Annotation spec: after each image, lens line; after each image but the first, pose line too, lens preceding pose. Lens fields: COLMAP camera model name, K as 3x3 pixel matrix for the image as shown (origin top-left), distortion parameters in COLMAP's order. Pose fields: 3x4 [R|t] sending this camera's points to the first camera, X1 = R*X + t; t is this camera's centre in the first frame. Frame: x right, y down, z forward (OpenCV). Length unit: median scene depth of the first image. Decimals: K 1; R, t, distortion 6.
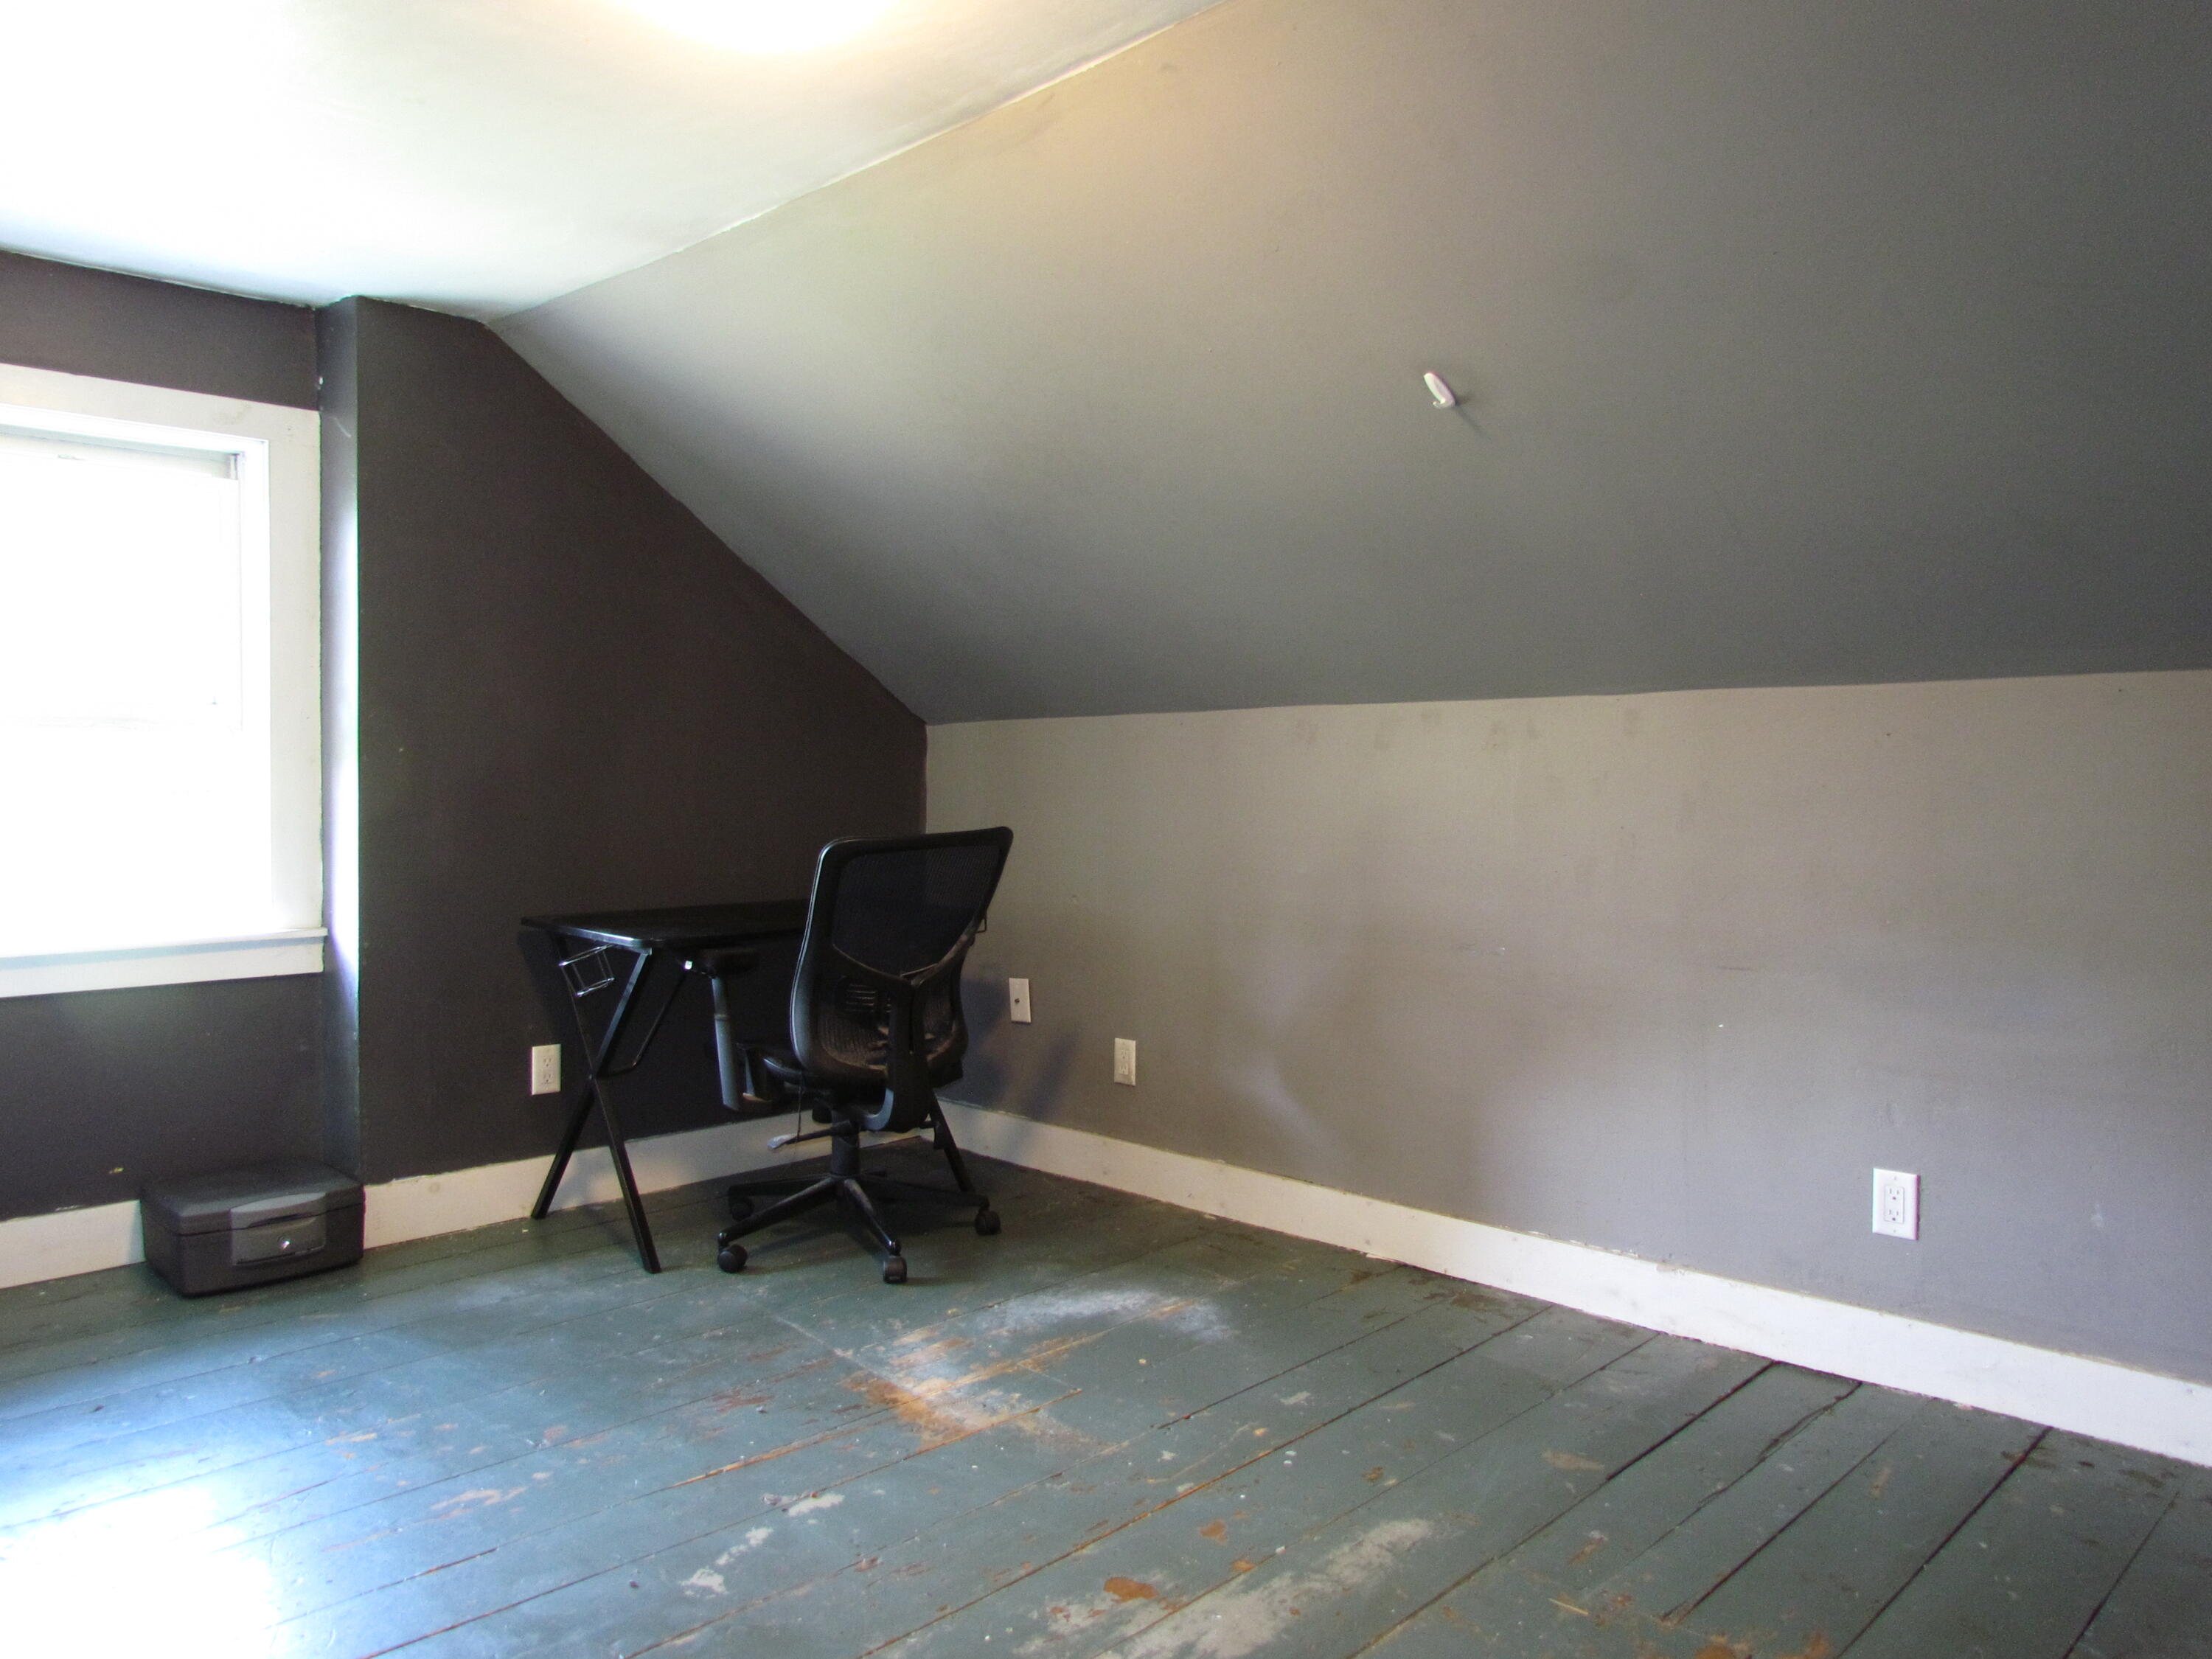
lens RADIAL K [[1591.8, 0, 1114.6], [0, 1591.8, 836.4], [0, 0, 1]] dist [-0.041284, 0.039601]
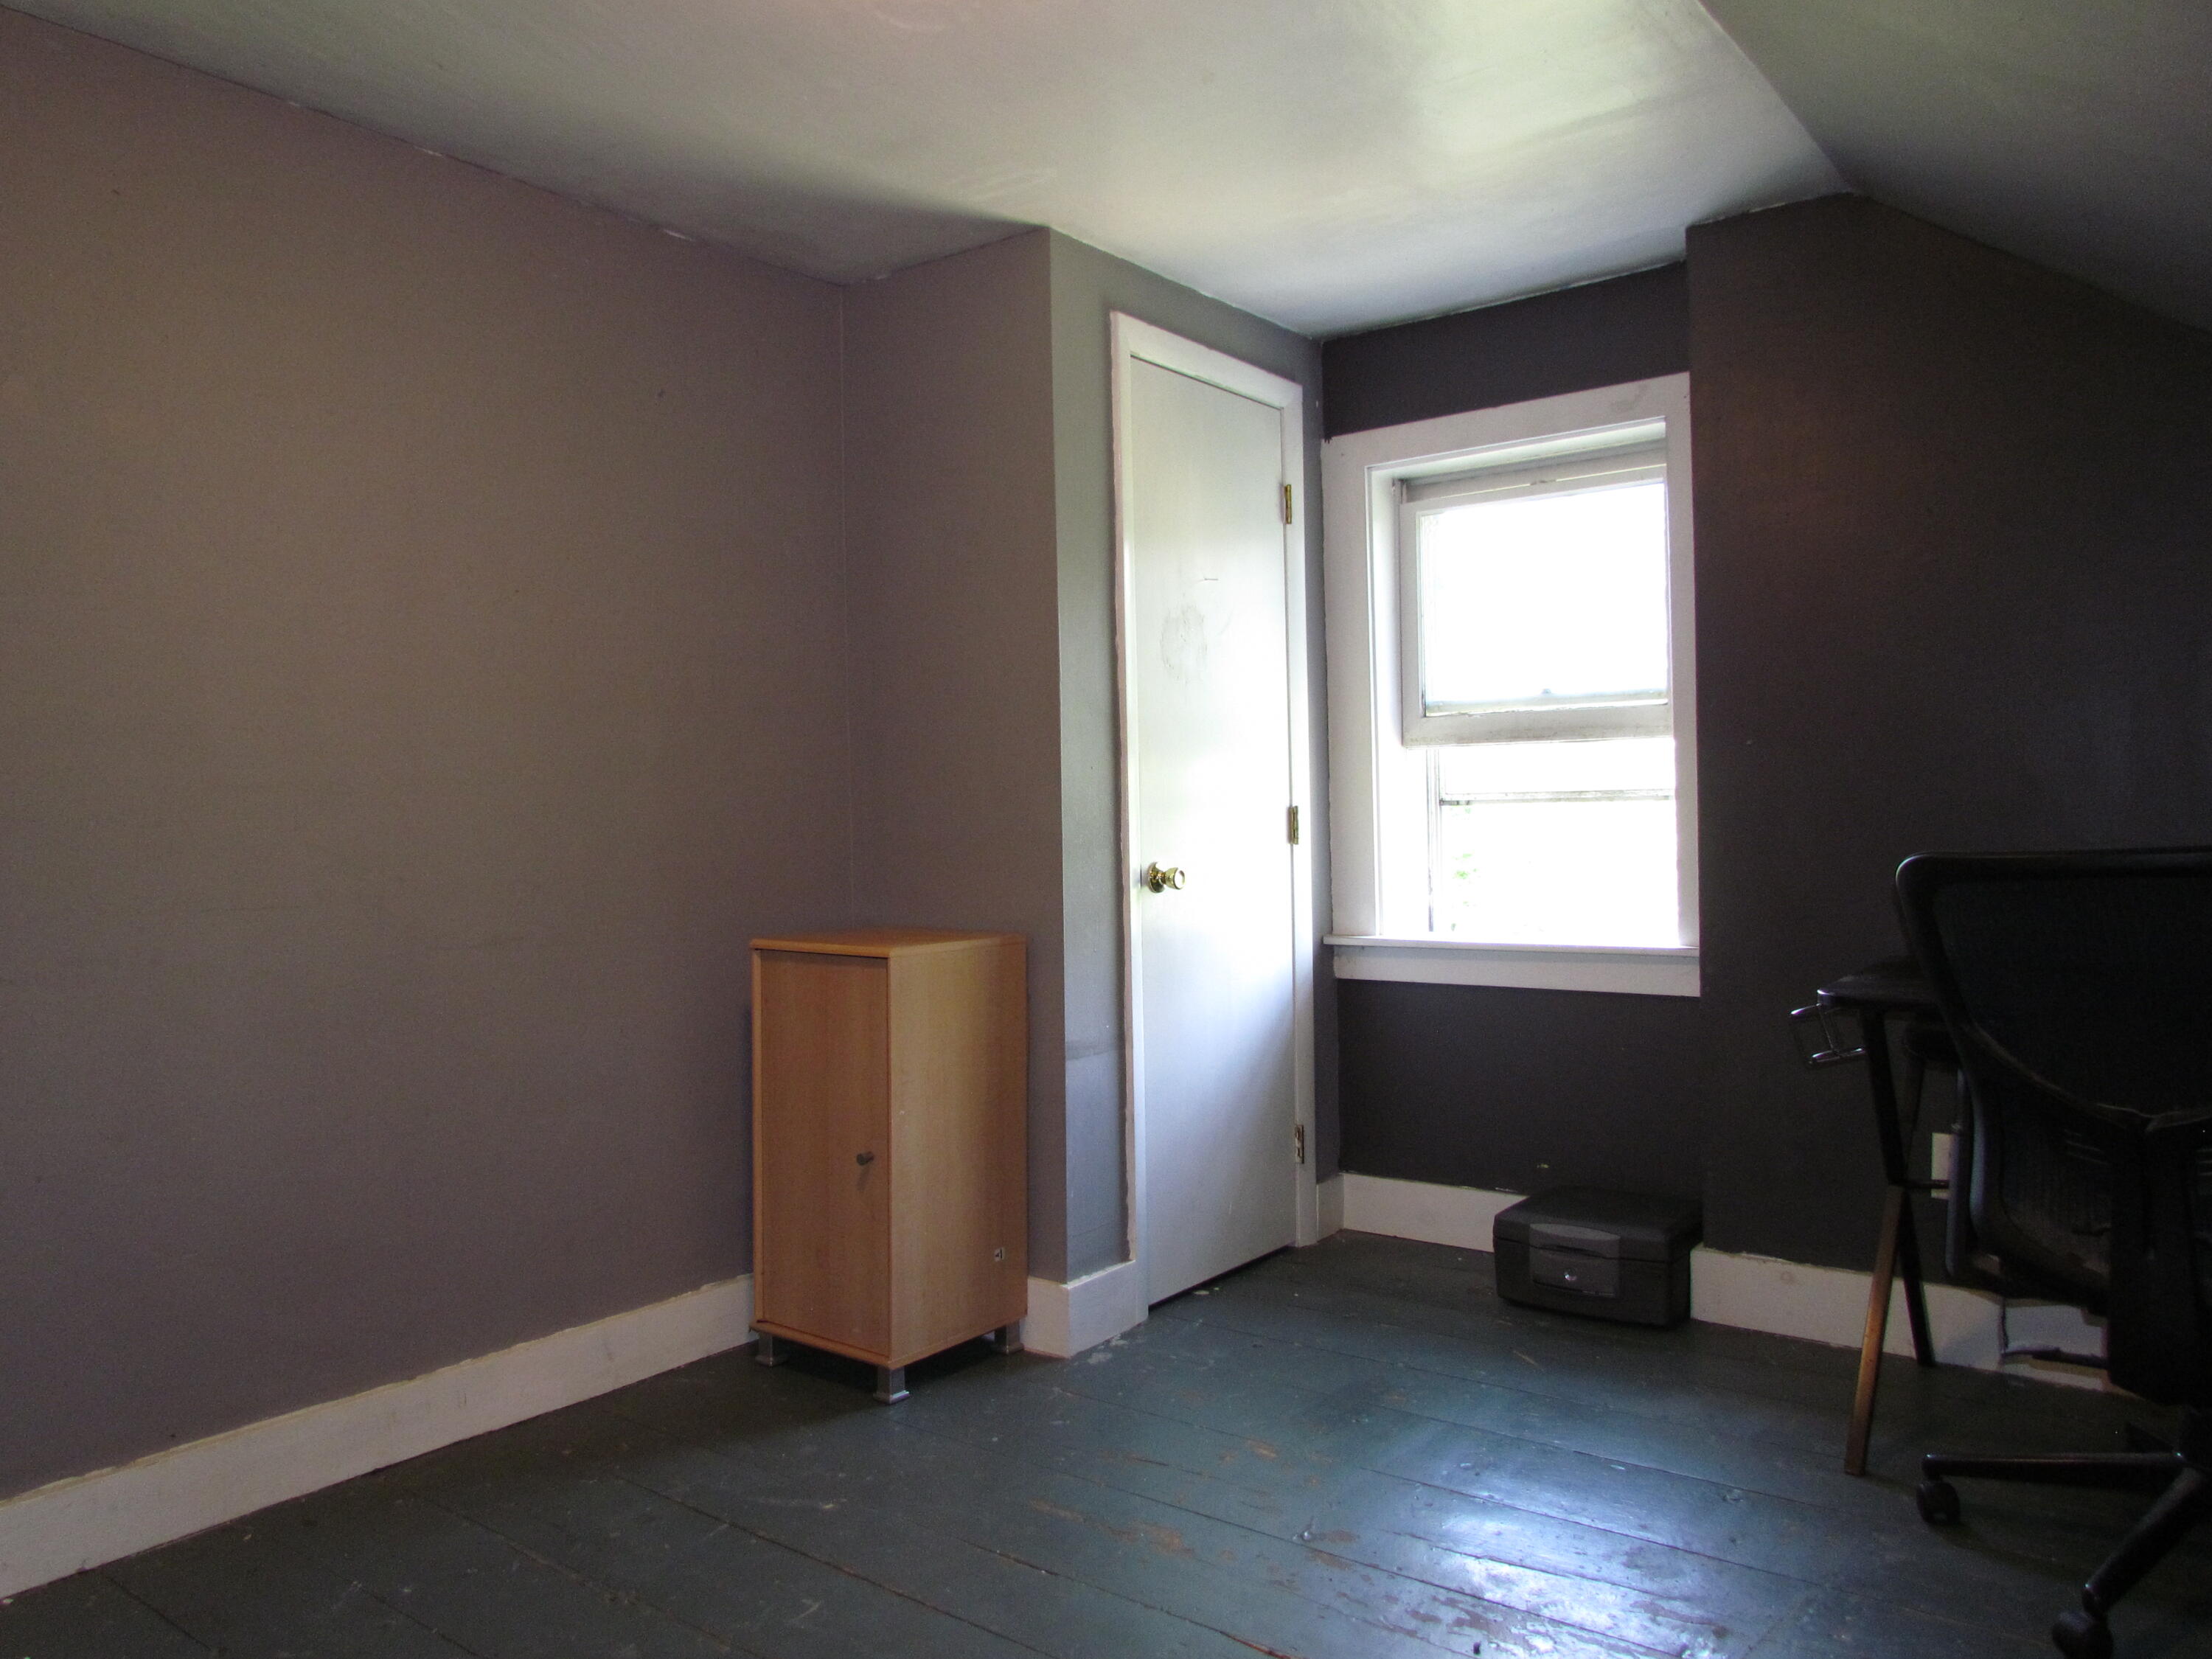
lens RADIAL K [[1591.8, 0, 1114.6], [0, 1591.8, 836.4], [0, 0, 1]] dist [-0.041284, 0.039601]
pose [[0.108179, -0.003780, -0.994124, 0.355395], [-0.019964, 0.999783, -0.005974, 0.008057], [0.993931, 0.020493, 0.108080, 0.591359]]
